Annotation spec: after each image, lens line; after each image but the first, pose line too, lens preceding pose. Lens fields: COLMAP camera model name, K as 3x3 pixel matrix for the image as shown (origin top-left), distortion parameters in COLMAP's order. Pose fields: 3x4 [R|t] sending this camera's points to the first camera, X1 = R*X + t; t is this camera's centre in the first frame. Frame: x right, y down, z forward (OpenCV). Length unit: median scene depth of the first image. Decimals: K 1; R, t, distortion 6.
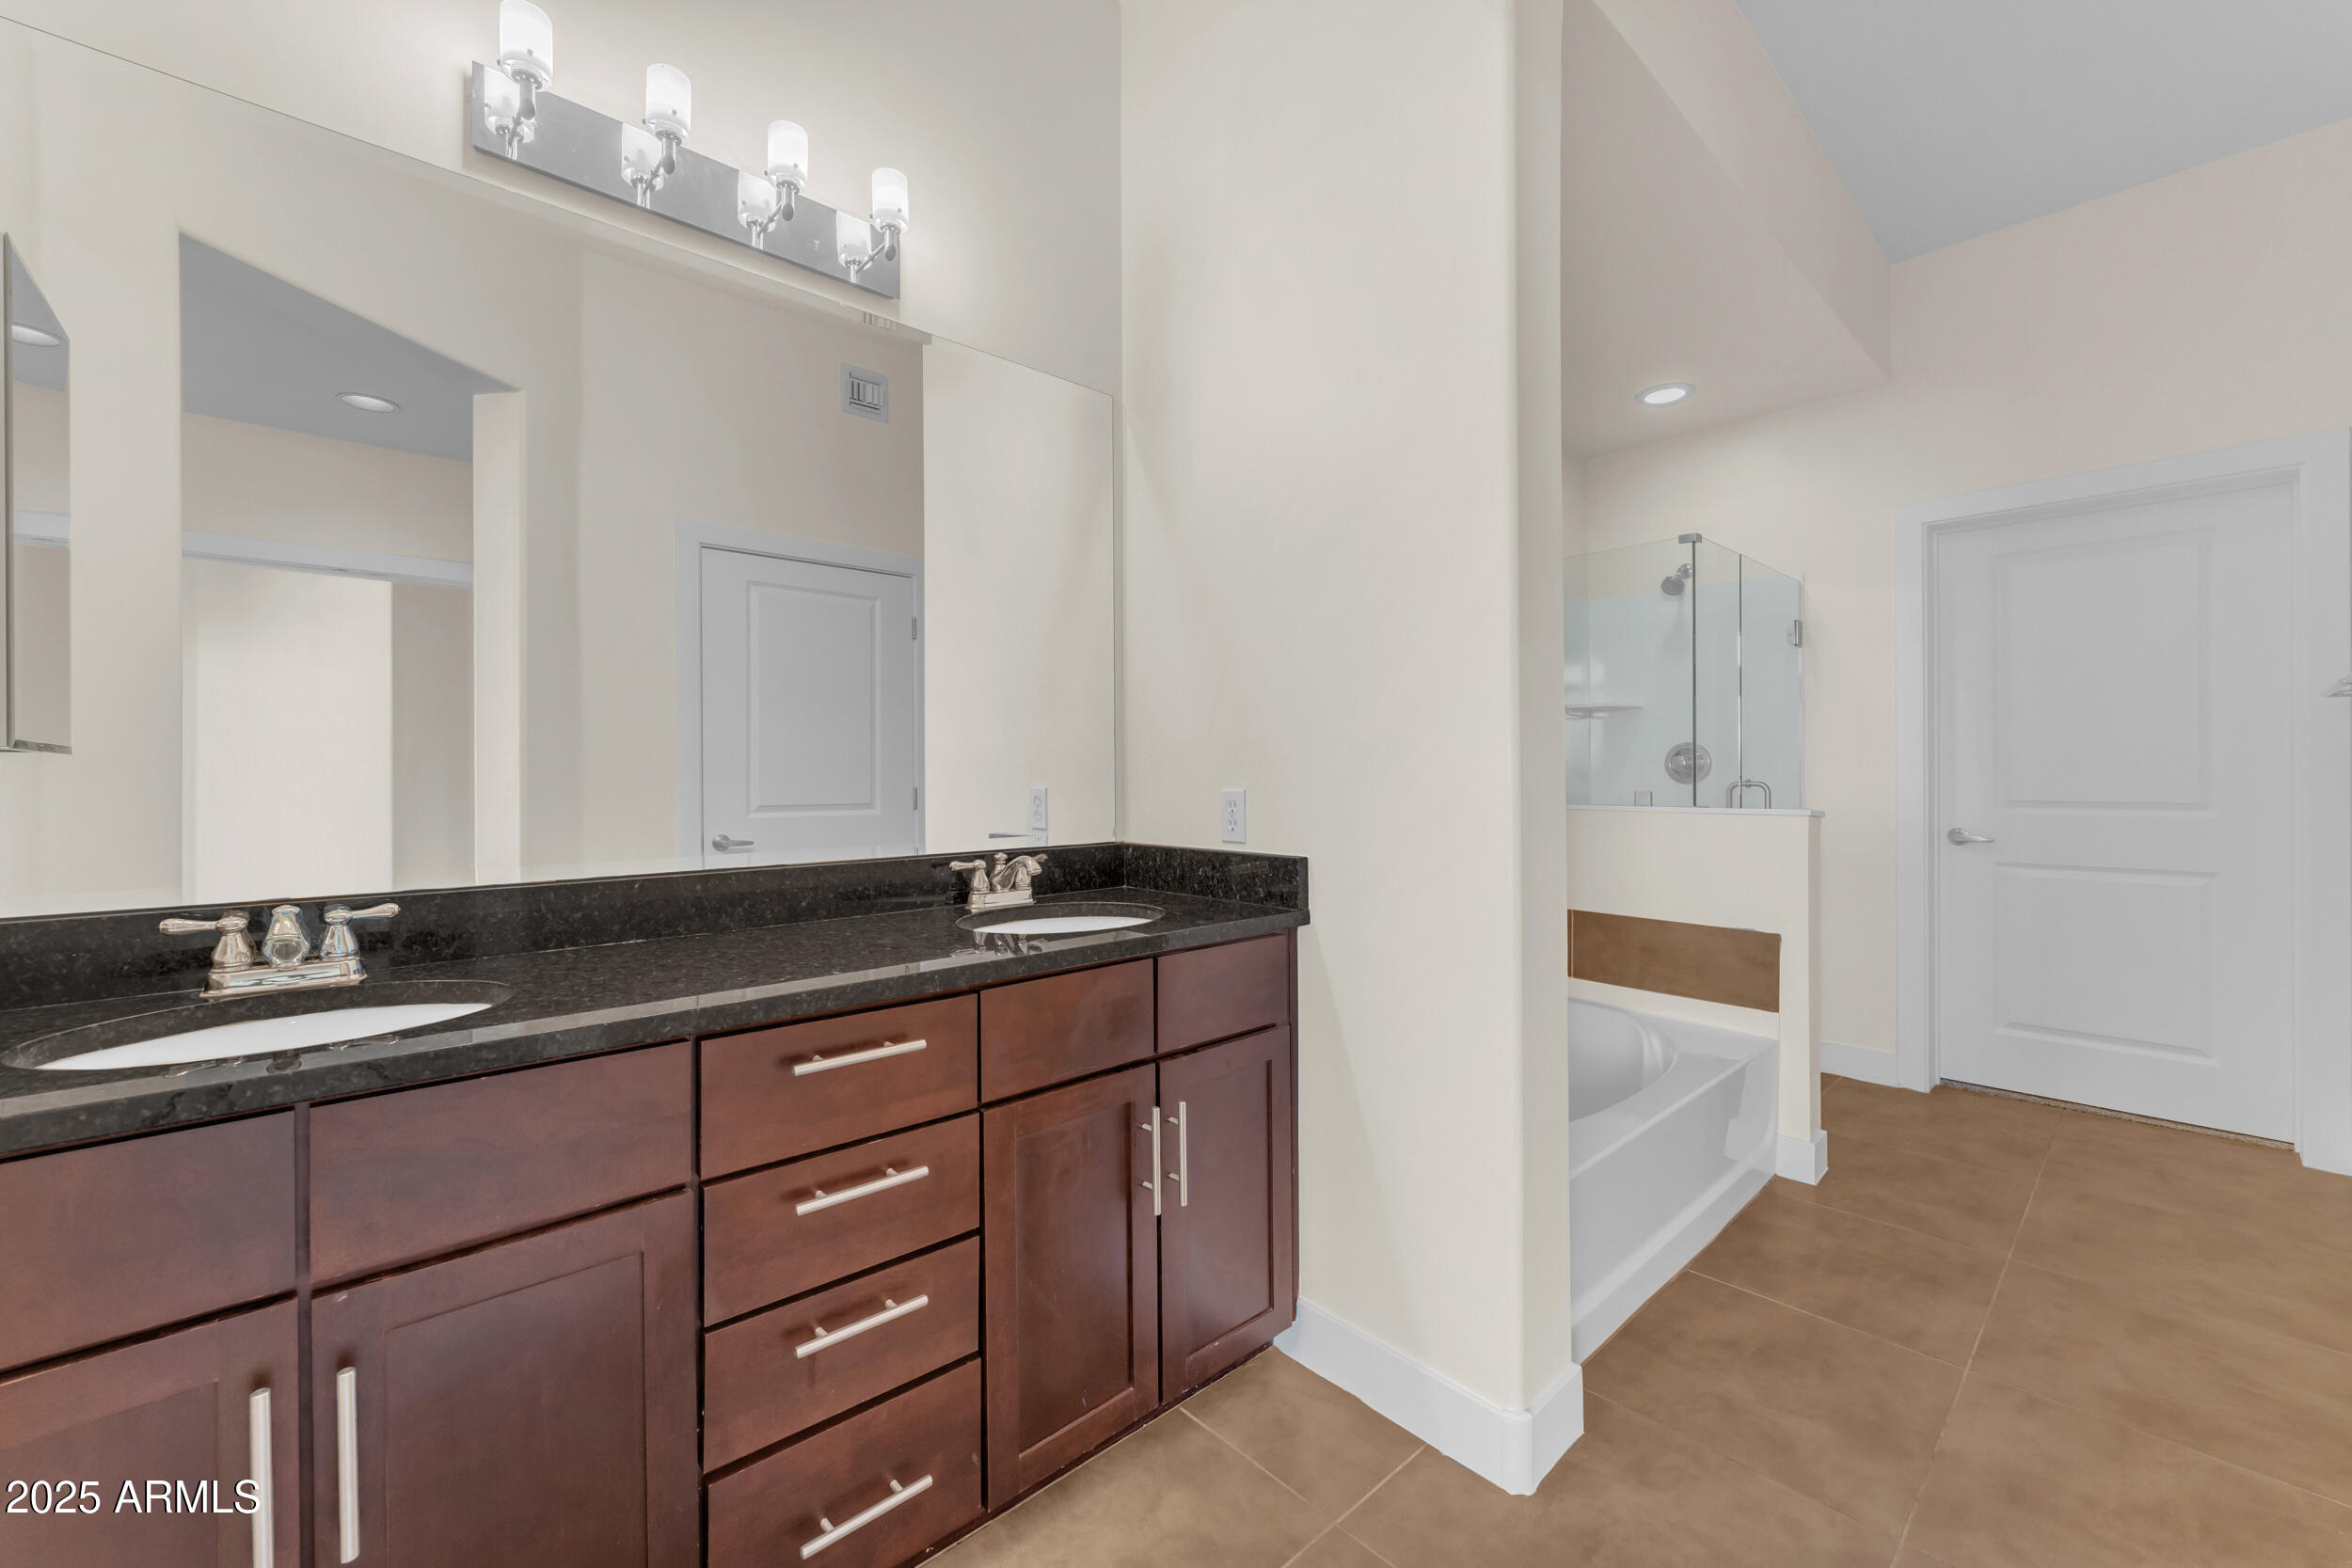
lens RADIAL K [[921.8, 0, 1176.0], [0, 921.8, 784.0], [0, 0, 1]] dist [0.001405, 0.000116]
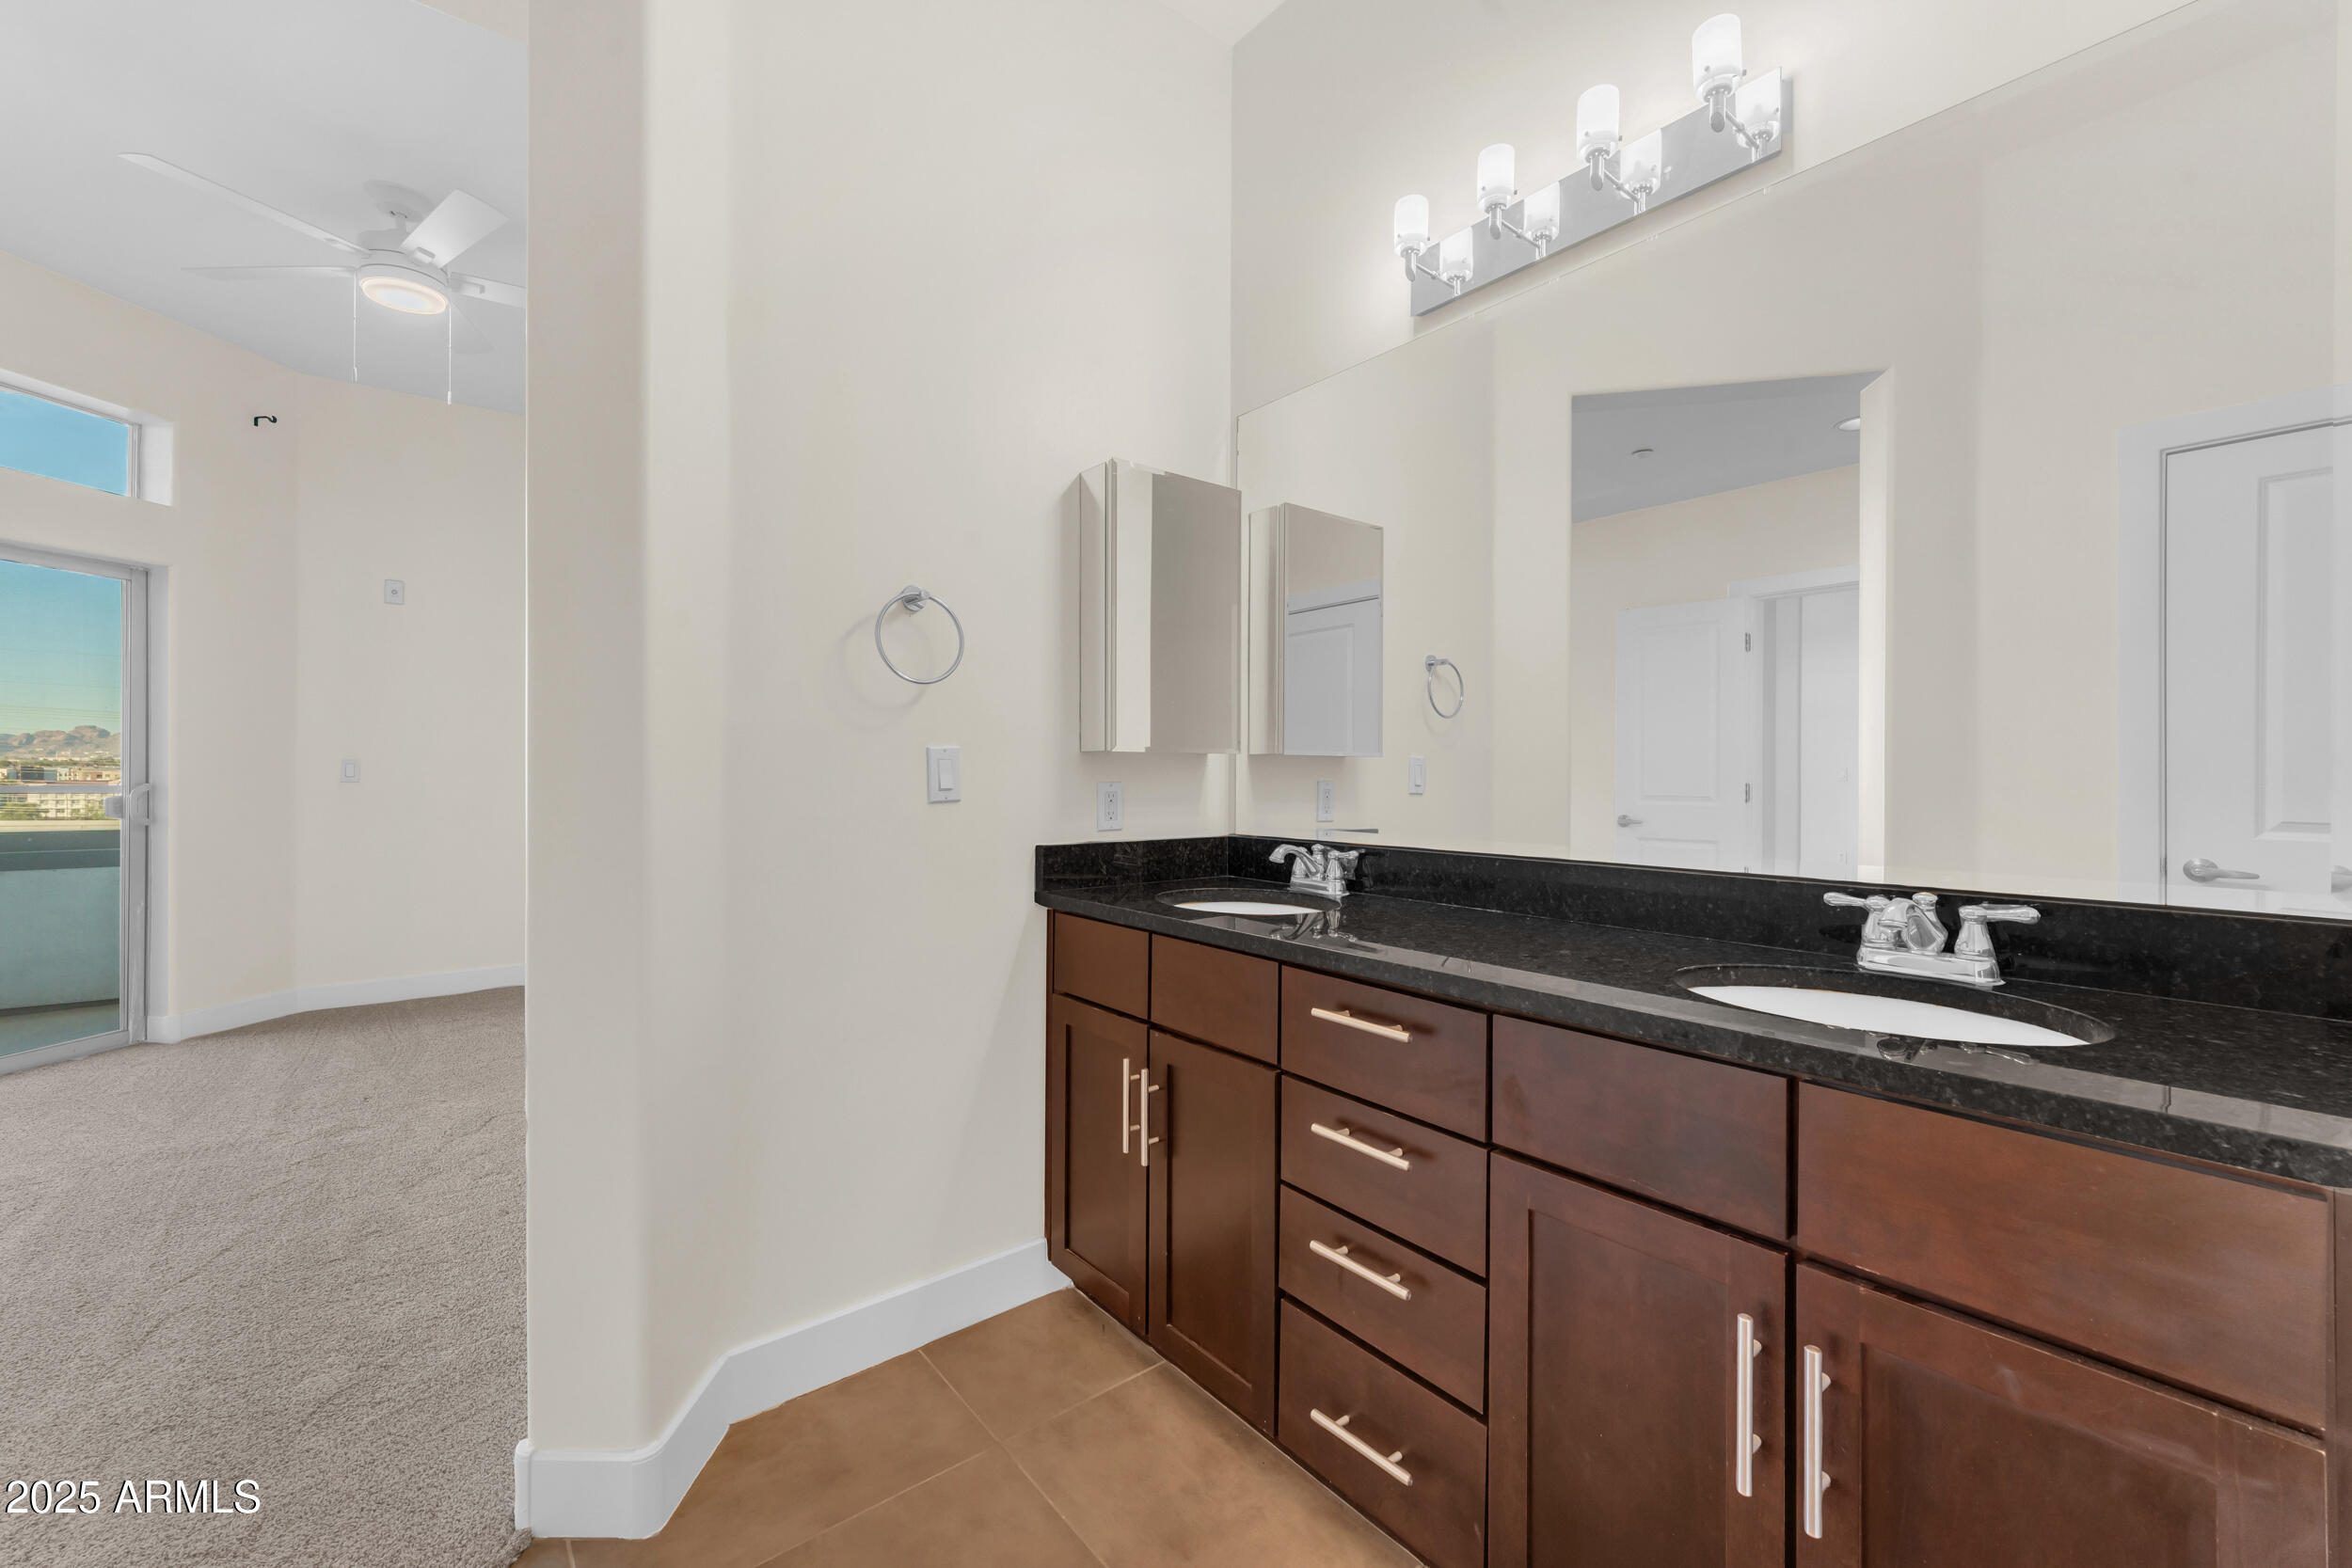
lens RADIAL K [[935.8, 0, 1176.0], [0, 935.8, 784.0], [0, 0, 1]] dist [0.000365, 0.000478]
pose [[-0.052031, 0.014911, -0.998534, 0.550284], [-0.015745, 0.999752, 0.015749, -0.001973], [0.998521, 0.016542, -0.051783, 0.591717]]
